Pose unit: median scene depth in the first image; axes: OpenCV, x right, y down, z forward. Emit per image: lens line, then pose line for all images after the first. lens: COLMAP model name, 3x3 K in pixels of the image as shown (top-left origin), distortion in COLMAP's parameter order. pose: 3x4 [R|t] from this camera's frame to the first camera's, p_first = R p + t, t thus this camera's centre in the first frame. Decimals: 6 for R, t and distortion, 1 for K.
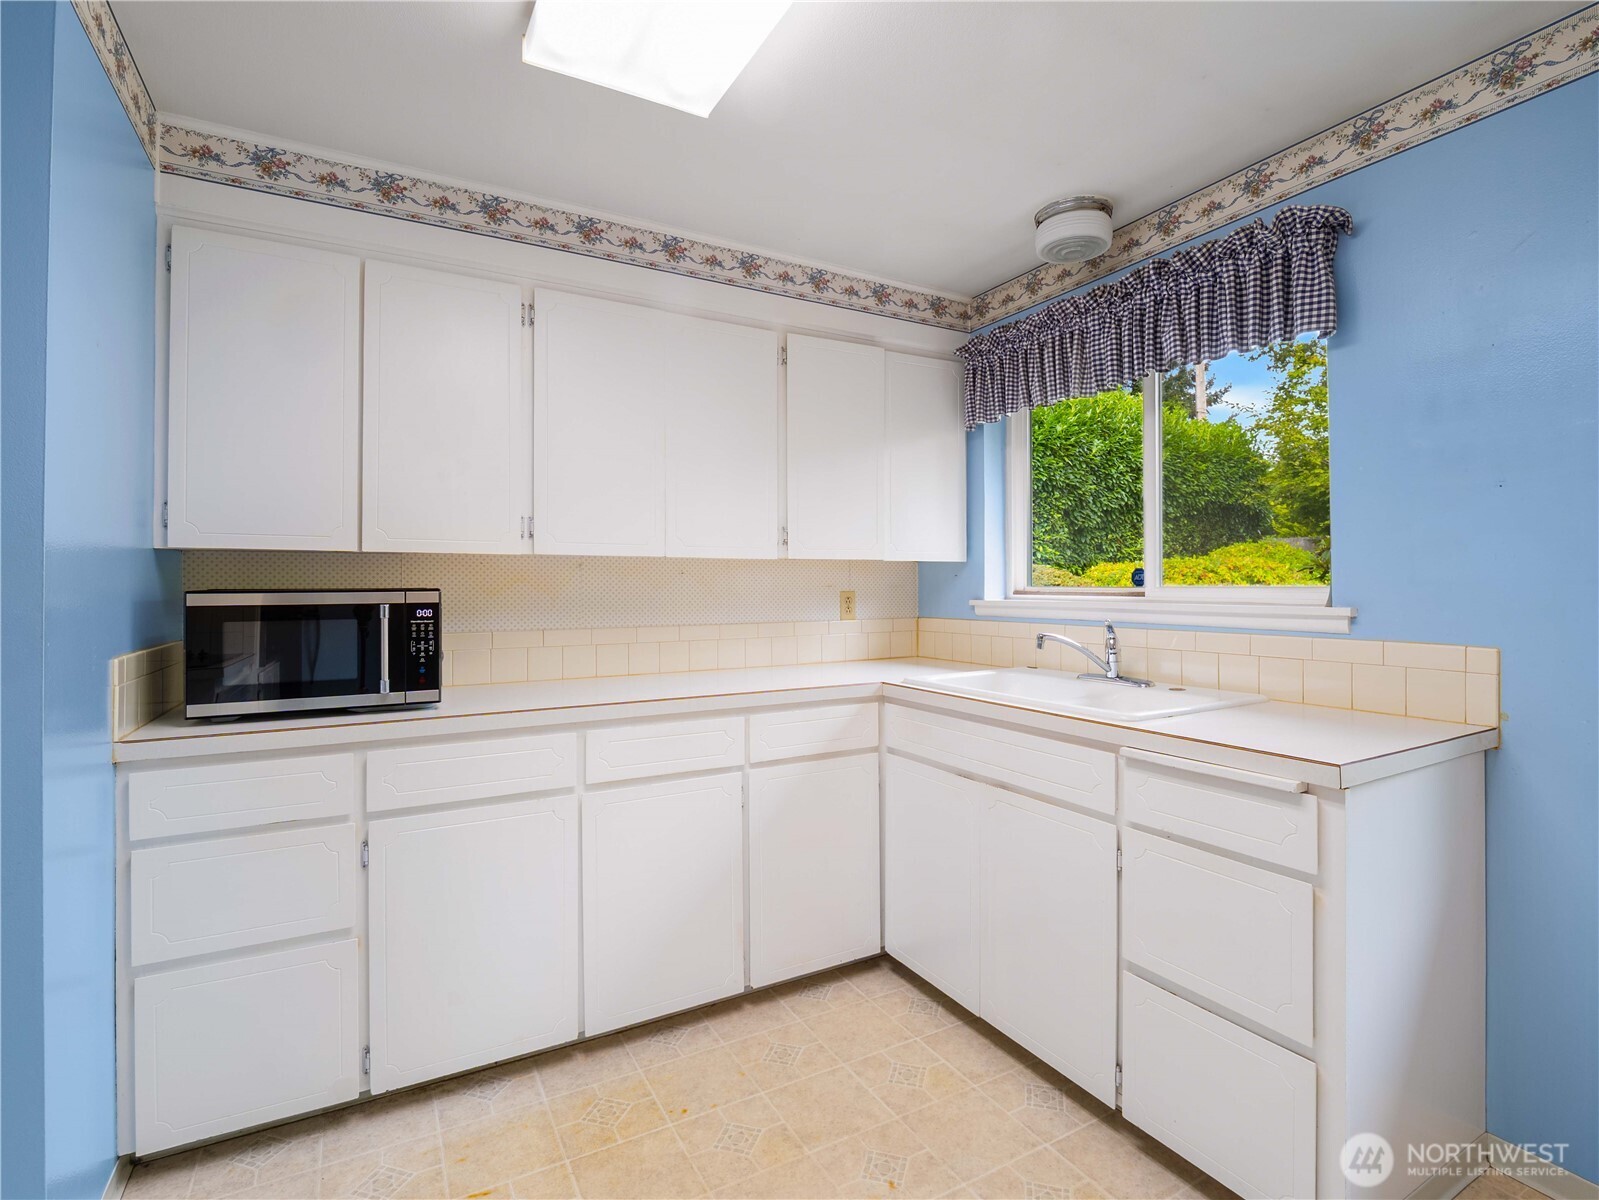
lens RADIAL K [[772.2, 0, 801.4], [0, 772.2, 577.0], [0, 0, 1]] dist [-0.016441, -0.001342]
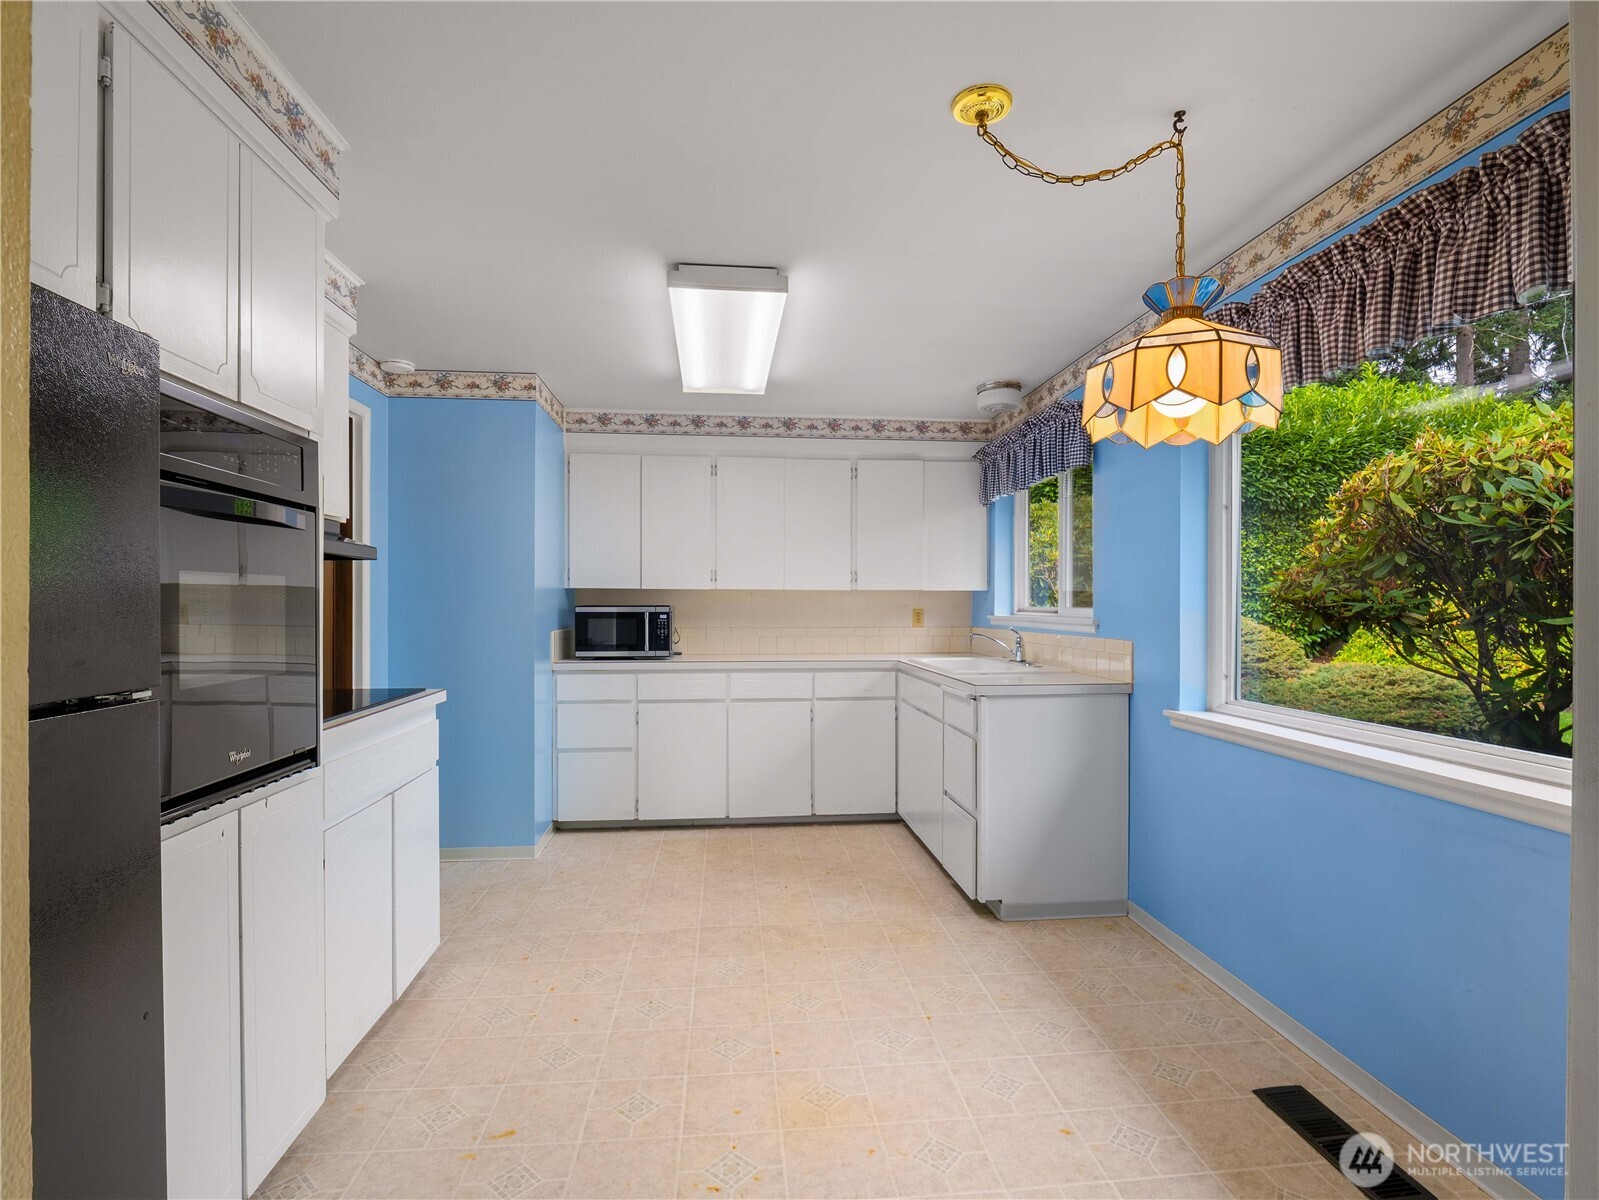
lens RADIAL K [[780.7, 0, 800.4], [0, 780.7, 606.3], [0, 0, 1]] dist [-0.017811, -0.000693]
pose [[0.916604, 0.007398, -0.399729, 0.564534], [-0.001780, 0.999894, 0.014423, -0.011700], [0.399793, -0.012509, 0.916520, -0.663345]]
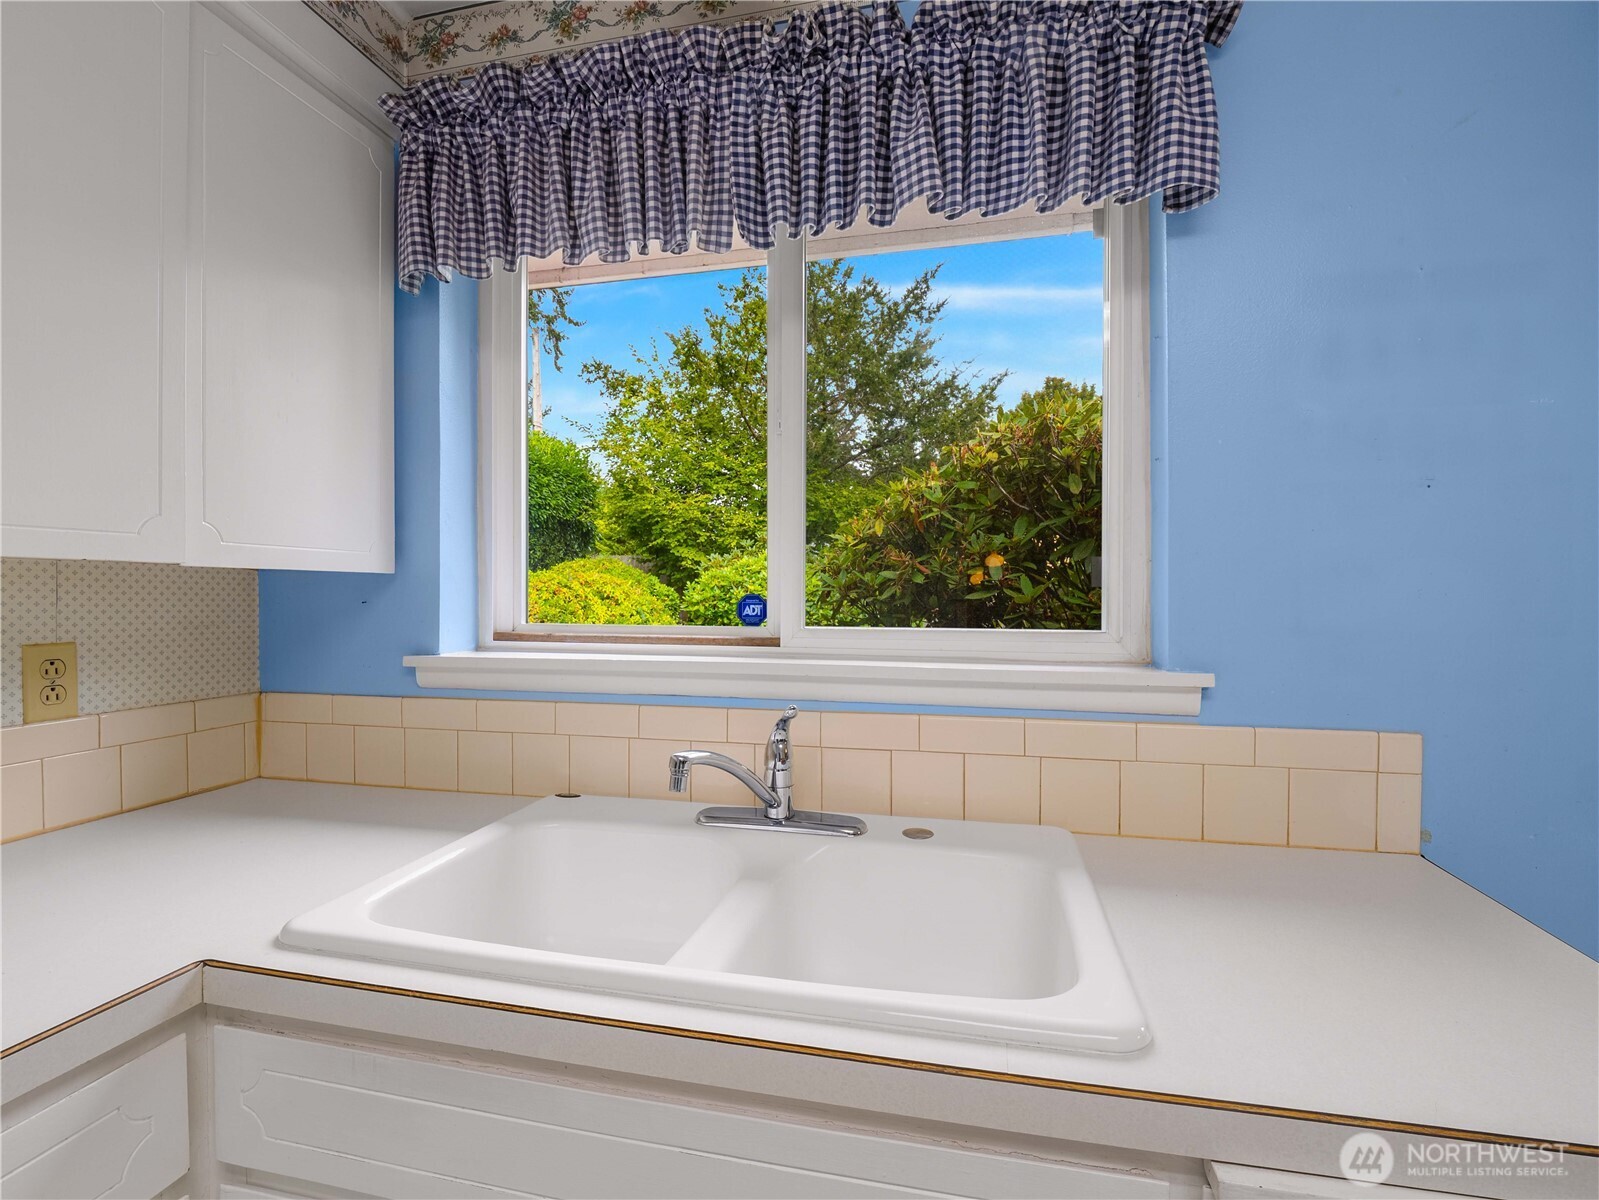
lens RADIAL K [[780.7, 0, 800.4], [0, 780.7, 606.3], [0, 0, 1]] dist [-0.017811, -0.000693]
pose [[0.676074, -0.003627, 0.736824, 0.037816], [-0.012845, 0.999778, 0.016707, -0.012604], [-0.736721, -0.020759, 0.675878, 0.565628]]
